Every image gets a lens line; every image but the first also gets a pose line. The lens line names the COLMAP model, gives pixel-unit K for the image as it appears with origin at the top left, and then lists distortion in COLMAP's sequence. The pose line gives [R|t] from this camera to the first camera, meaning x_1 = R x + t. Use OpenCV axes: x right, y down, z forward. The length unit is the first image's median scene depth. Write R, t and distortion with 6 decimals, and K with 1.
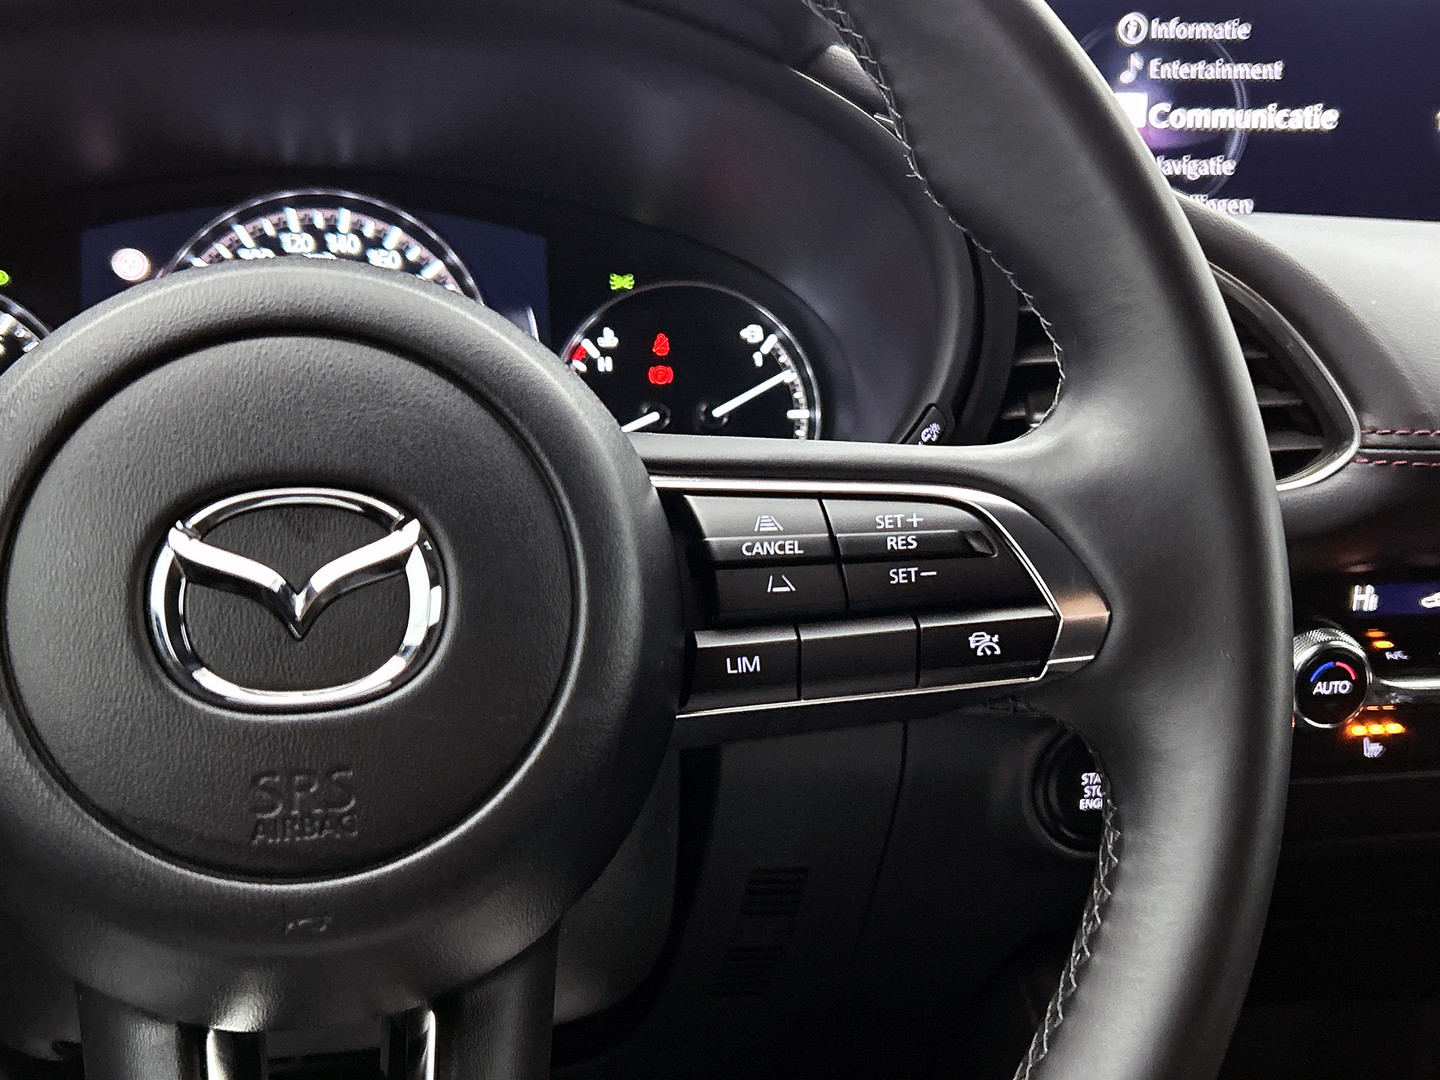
lens RADIAL K [[1553.4, 0, 720.0], [0, 1553.4, 540.0], [0, 0, 1]] dist [0.204601, -0.736739]
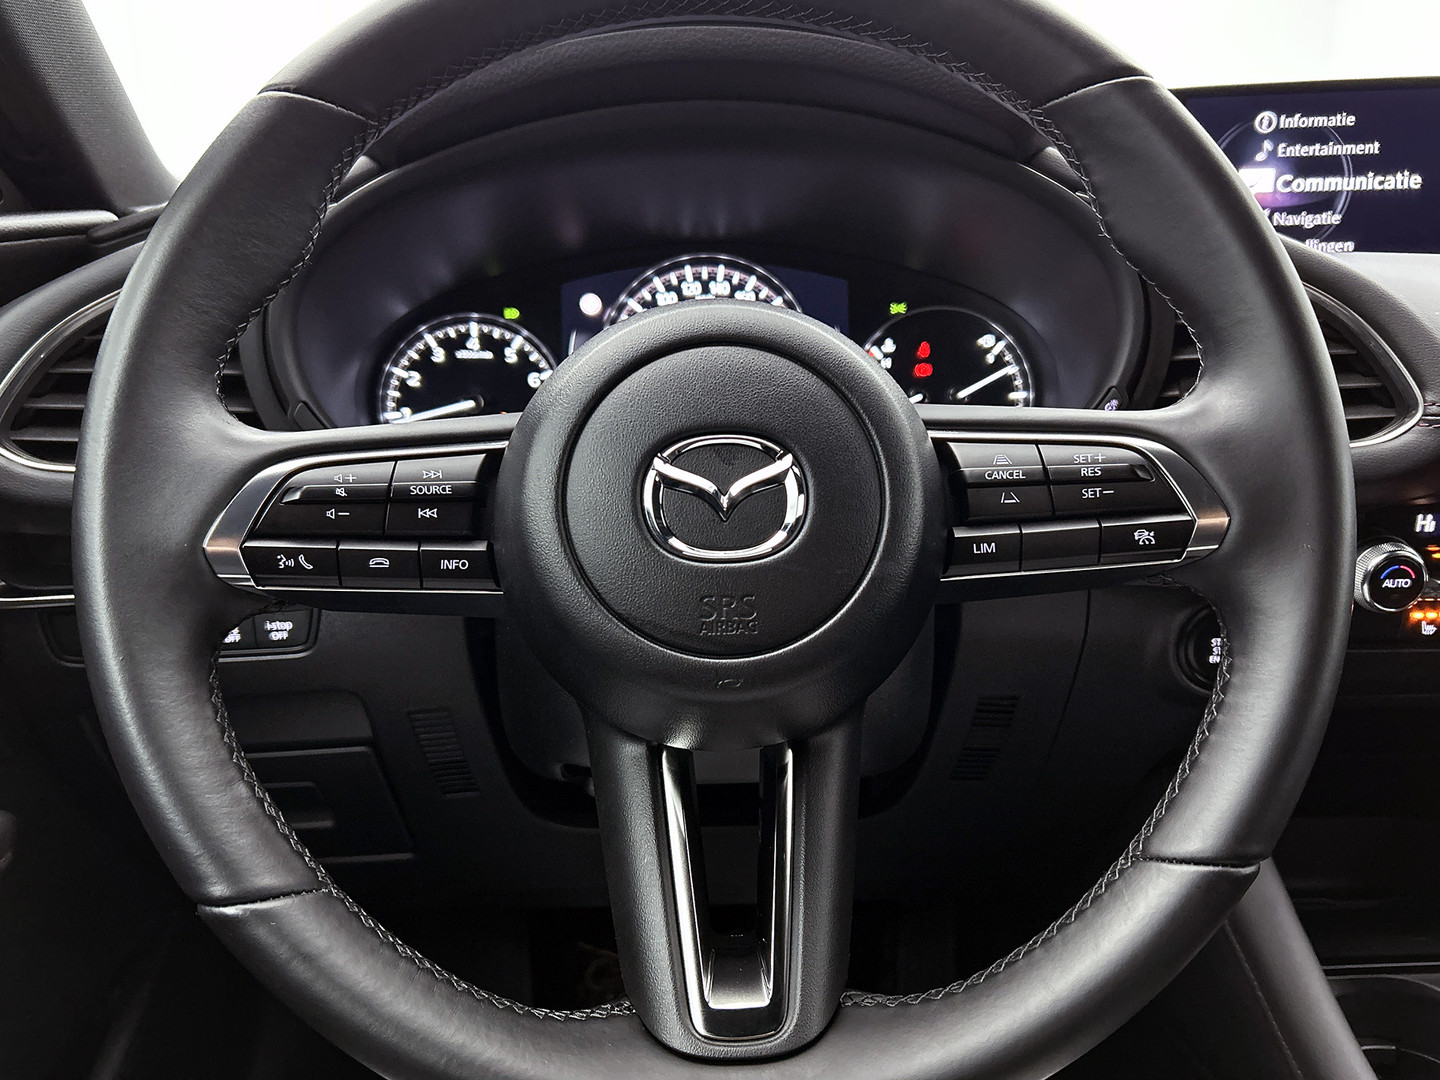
lens RADIAL K [[1137.9, 0, 720.0], [0, 1137.9, 540.0], [0, 0, 1]] dist [0.046592, -0.099614]
pose [[0.981365, 0.019356, -0.191176, -0.019774], [-0.012319, 0.999205, 0.037927, 0.021854], [0.191758, -0.034865, 0.980823, -0.140574]]
